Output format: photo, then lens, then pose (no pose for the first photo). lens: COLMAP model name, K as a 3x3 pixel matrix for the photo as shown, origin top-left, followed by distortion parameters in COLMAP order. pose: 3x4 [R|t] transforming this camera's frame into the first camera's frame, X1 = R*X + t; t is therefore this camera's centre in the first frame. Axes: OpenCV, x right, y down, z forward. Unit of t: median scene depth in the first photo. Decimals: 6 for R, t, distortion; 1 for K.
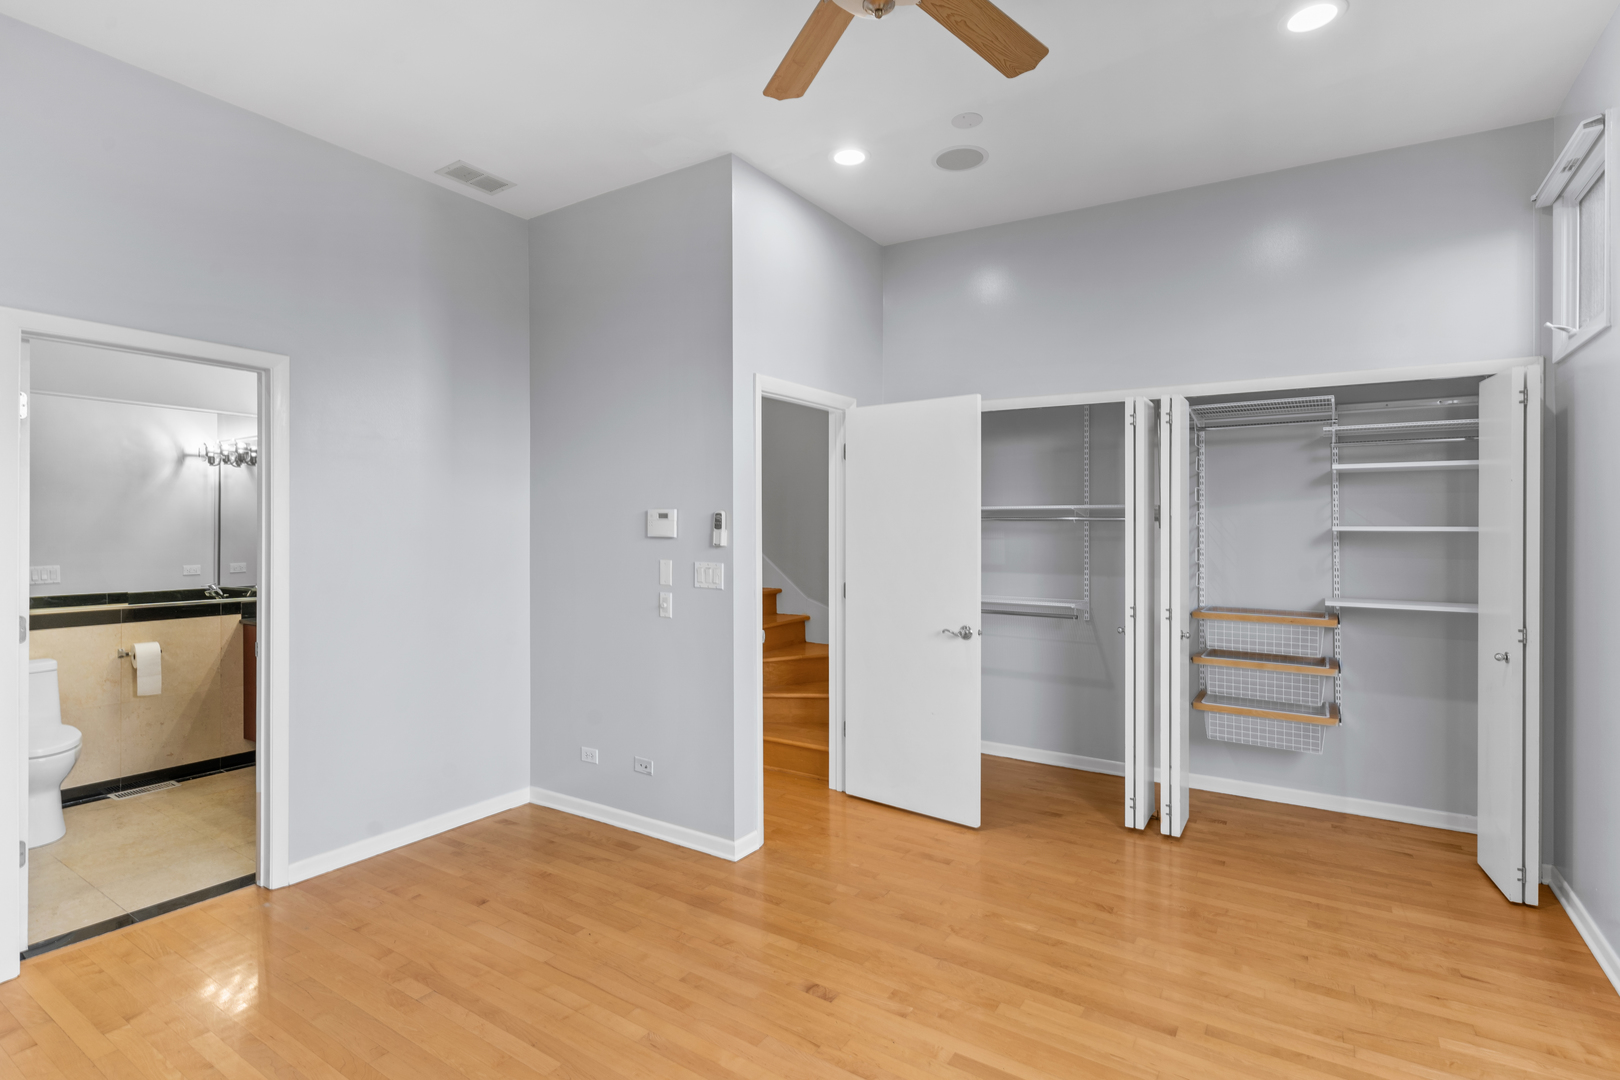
lens RADIAL K [[774.0, 0, 810.0], [0, 774.0, 540.0], [0, 0, 1]] dist [-0.000305, -0.000724]
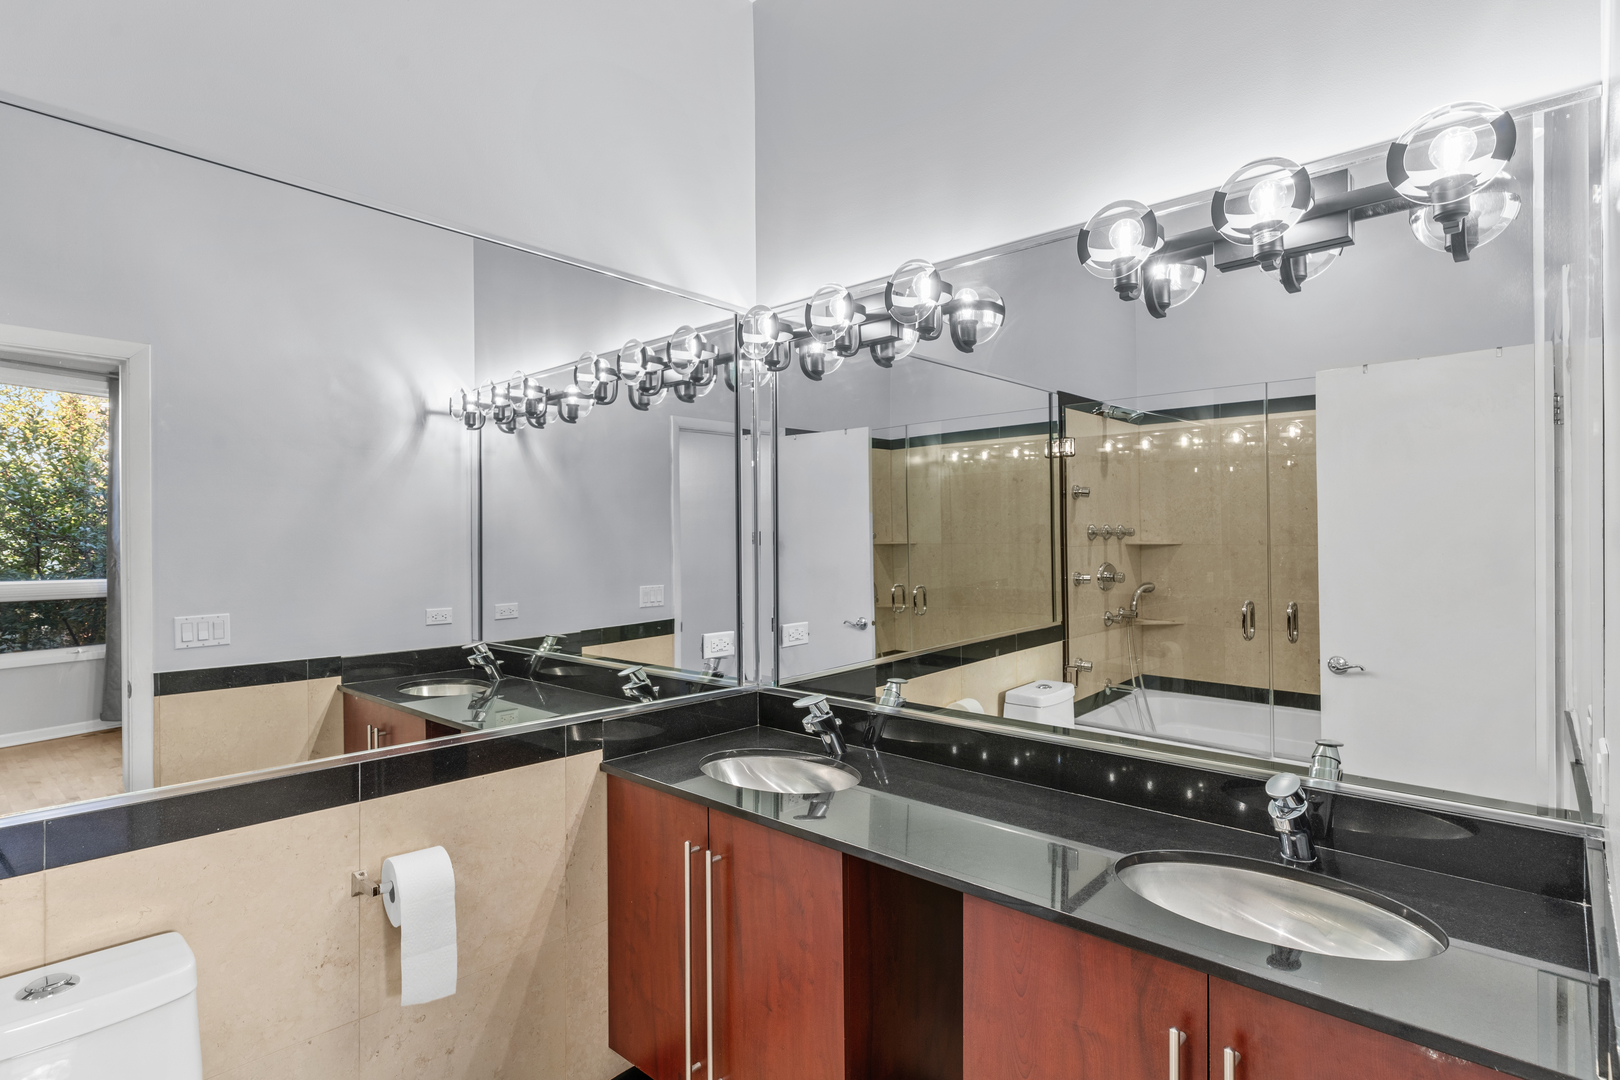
lens RADIAL K [[777.1, 0, 801.6], [0, 777.1, 540.1], [0, 0, 1]] dist [-0.000211, -0.000768]
pose [[0.988382, 0.000327, -0.151989, -0.565577], [-0.001262, 0.999981, -0.006053, -0.014676], [0.151984, 0.006174, 0.988364, 0.600086]]
